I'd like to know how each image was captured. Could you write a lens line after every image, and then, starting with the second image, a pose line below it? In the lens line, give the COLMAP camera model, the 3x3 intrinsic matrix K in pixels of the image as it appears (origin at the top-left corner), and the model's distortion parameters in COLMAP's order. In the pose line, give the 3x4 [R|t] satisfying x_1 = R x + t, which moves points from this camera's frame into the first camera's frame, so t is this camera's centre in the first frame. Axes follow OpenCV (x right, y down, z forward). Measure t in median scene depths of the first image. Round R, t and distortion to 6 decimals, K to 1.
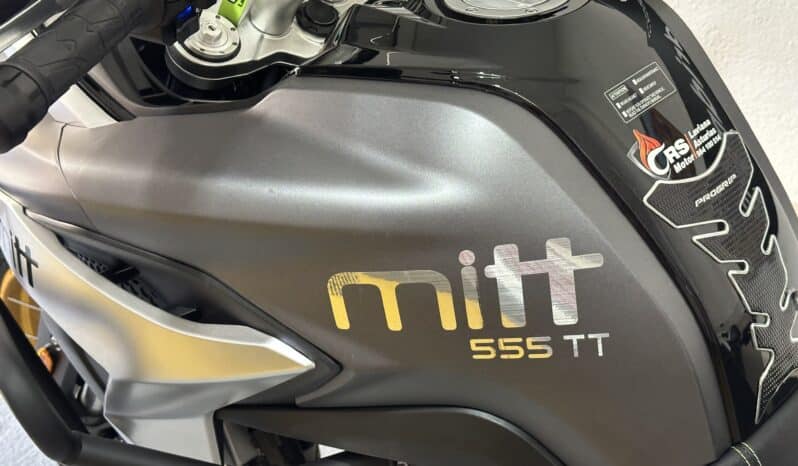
lens RADIAL K [[1150.6, 0, 399.0], [0, 1150.6, 233.0], [0, 0, 1]] dist [0.062824, 0.069695]
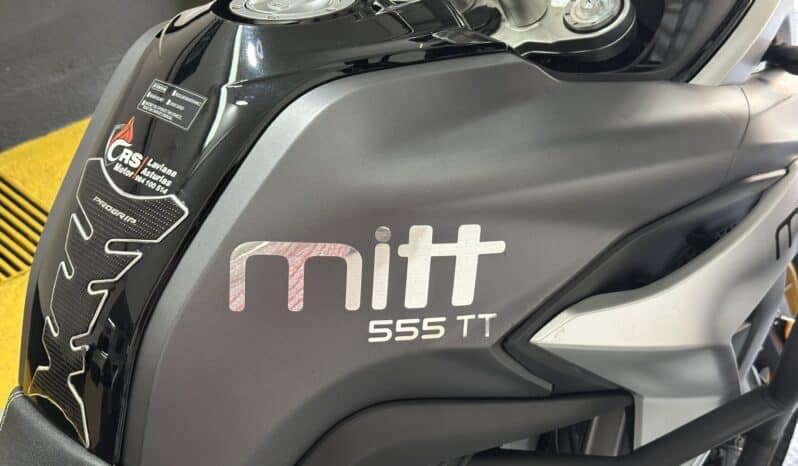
lens RADIAL K [[1150.6, 0, 399.0], [0, 1150.6, 233.0], [0, 0, 1]] dist [0.062824, 0.069695]
pose [[-0.061920, 0.511036, -0.857326, 1.140906], [-0.490715, 0.732397, 0.472010, -0.625183], [0.869117, 0.449930, 0.205423, 1.020908]]
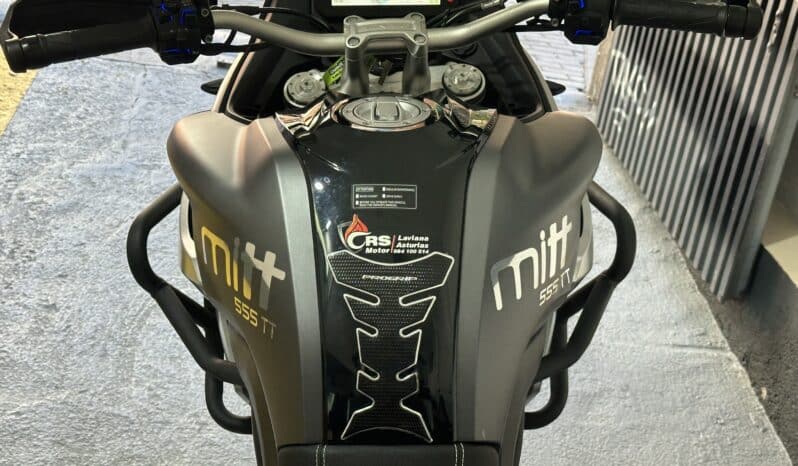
lens RADIAL K [[1150.6, 0, 399.0], [0, 1150.6, 233.0], [0, 0, 1]] dist [0.062824, 0.069695]
pose [[0.678930, 0.383597, -0.626026, 1.150596], [-0.433552, 0.897588, 0.079805, -0.205518], [0.592526, 0.217233, 0.775708, -0.103969]]
